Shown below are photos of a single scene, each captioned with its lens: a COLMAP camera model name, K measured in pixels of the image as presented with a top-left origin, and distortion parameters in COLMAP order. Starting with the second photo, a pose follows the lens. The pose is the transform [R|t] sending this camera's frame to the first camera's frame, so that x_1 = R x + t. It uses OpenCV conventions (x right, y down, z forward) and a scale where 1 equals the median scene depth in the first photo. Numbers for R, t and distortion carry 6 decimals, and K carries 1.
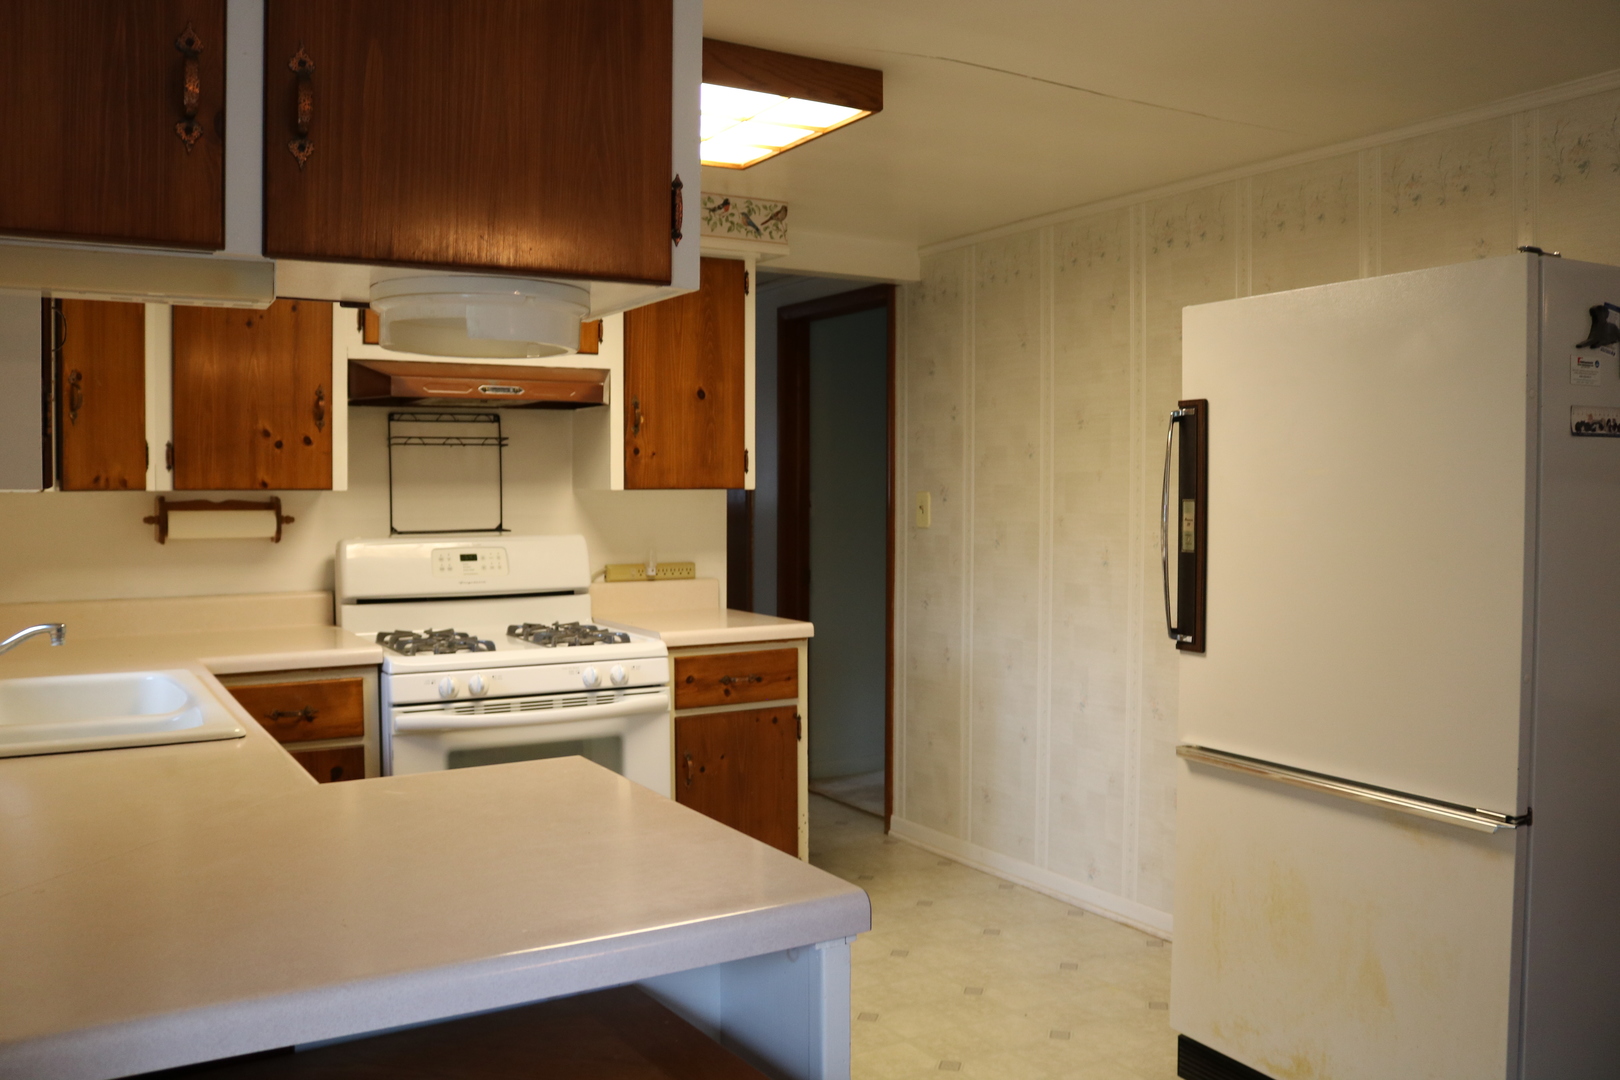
lens RADIAL K [[1364.4, 0, 810.0], [0, 1364.4, 540.0], [0, 0, 1]] dist [-0.161438, 0.143070]
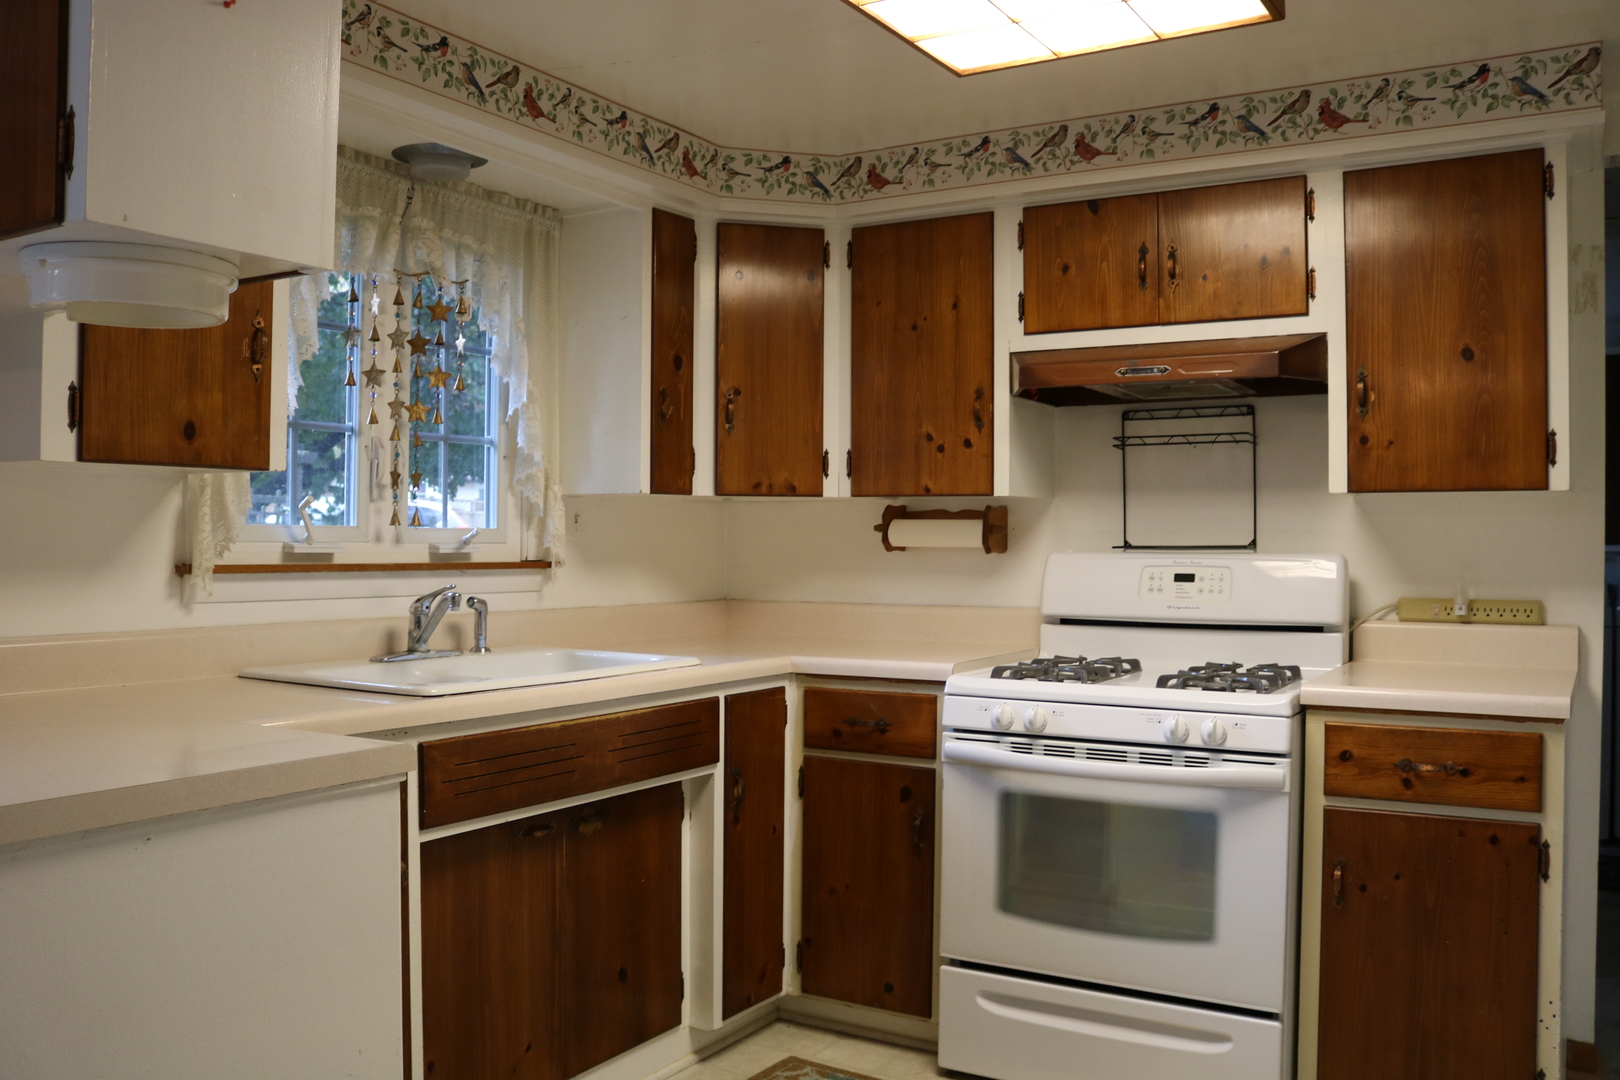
lens RADIAL K [[1364.4, 0, 810.0], [0, 1364.4, 540.0], [0, 0, 1]] dist [-0.161438, 0.143070]
pose [[0.454430, 0.003514, -0.890776, 0.397306], [-0.040303, 0.999049, -0.016620, 0.013360], [0.889870, 0.043454, 0.454139, 0.432280]]
